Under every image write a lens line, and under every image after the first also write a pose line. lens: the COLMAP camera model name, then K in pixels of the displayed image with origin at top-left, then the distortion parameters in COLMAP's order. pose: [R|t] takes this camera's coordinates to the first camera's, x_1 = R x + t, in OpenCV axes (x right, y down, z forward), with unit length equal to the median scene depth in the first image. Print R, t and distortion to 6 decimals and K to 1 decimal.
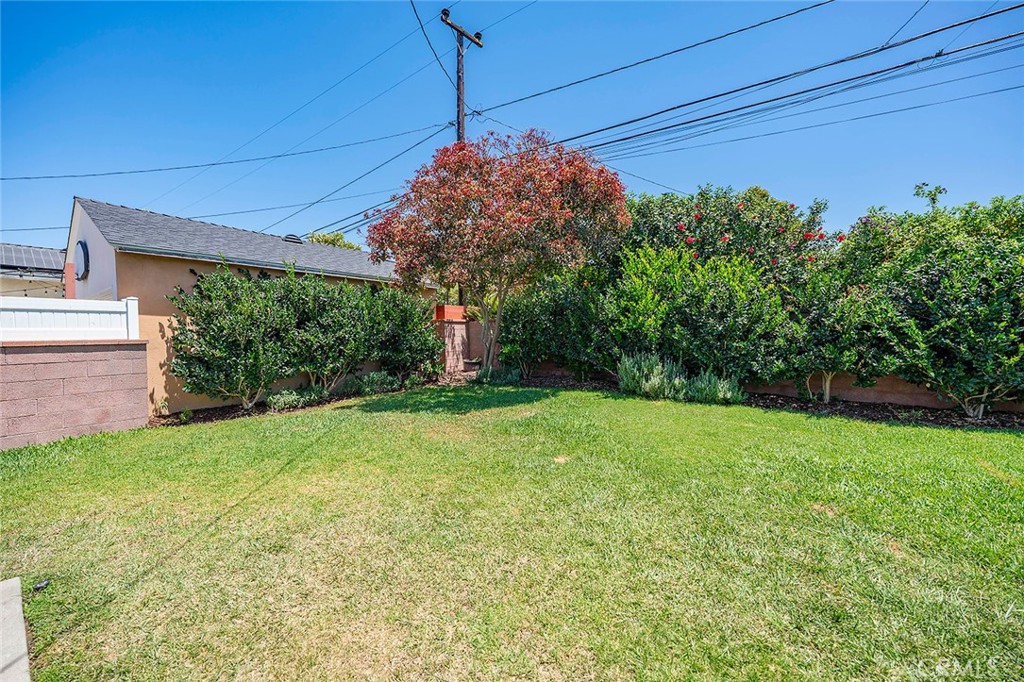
lens RADIAL K [[382.1, 0, 512.0], [0, 382.1, 341.0], [0, 0, 1]] dist [-0.001192, -0.000104]
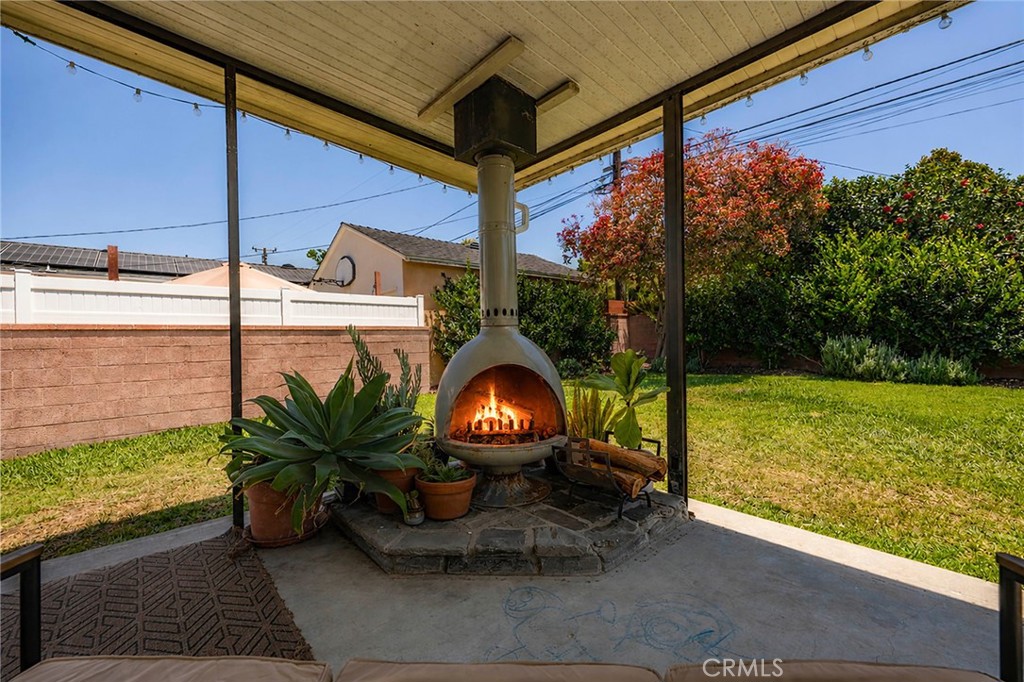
lens RADIAL K [[416.6, 0, 512.0], [0, 416.6, 341.0], [0, 0, 1]] dist [0.000832, 0.000359]
pose [[0.975441, -0.009634, -0.220048, -0.294127], [0.005802, 0.999820, -0.018055, 0.059844], [0.220183, 0.016335, 0.975322, -0.275502]]
